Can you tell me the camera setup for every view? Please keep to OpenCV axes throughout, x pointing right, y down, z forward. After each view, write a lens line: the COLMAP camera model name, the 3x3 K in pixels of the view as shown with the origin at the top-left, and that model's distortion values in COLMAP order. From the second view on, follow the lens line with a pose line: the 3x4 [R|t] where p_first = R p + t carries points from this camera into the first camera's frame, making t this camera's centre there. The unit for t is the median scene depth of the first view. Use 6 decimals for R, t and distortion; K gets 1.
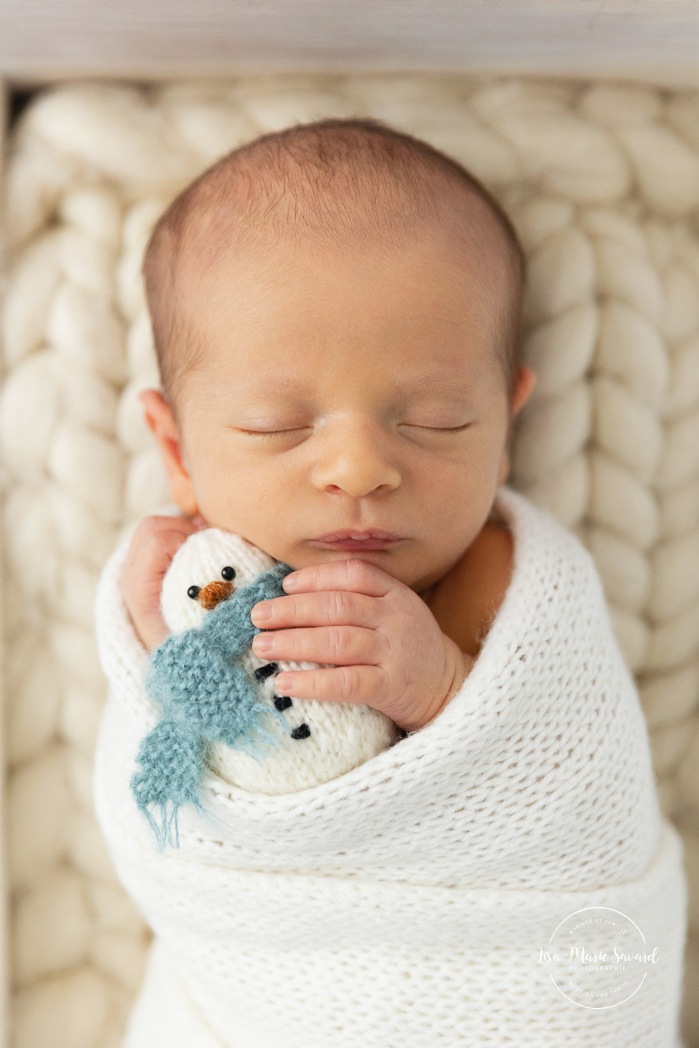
lens RADIAL K [[2088.1, 0, 384.0], [0, 2088.1, 524.2], [0, 0, 1]] dist [-0.078607, 0.042486]
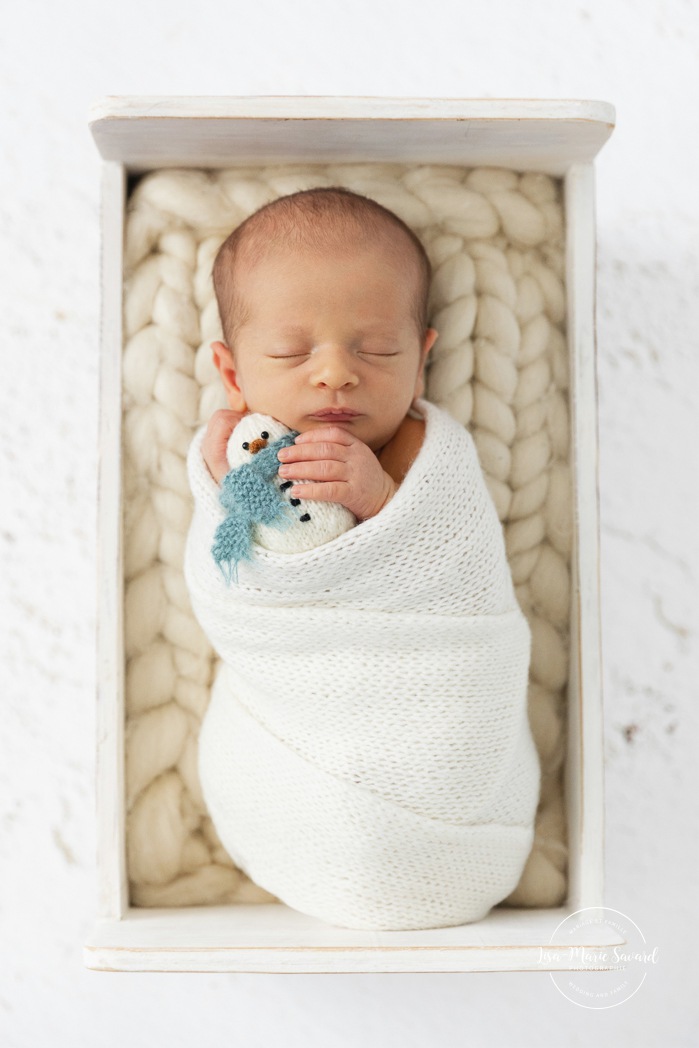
lens RADIAL K [[2096.8, 0, 349.5], [0, 2096.8, 524.0], [0, 0, 1]] dist [0.018467, -0.167909]
pose [[0.999942, -0.006520, -0.008548, 0.014069], [0.006088, 0.998746, -0.049684, 0.186337], [0.008861, 0.049629, 0.998728, -0.793813]]
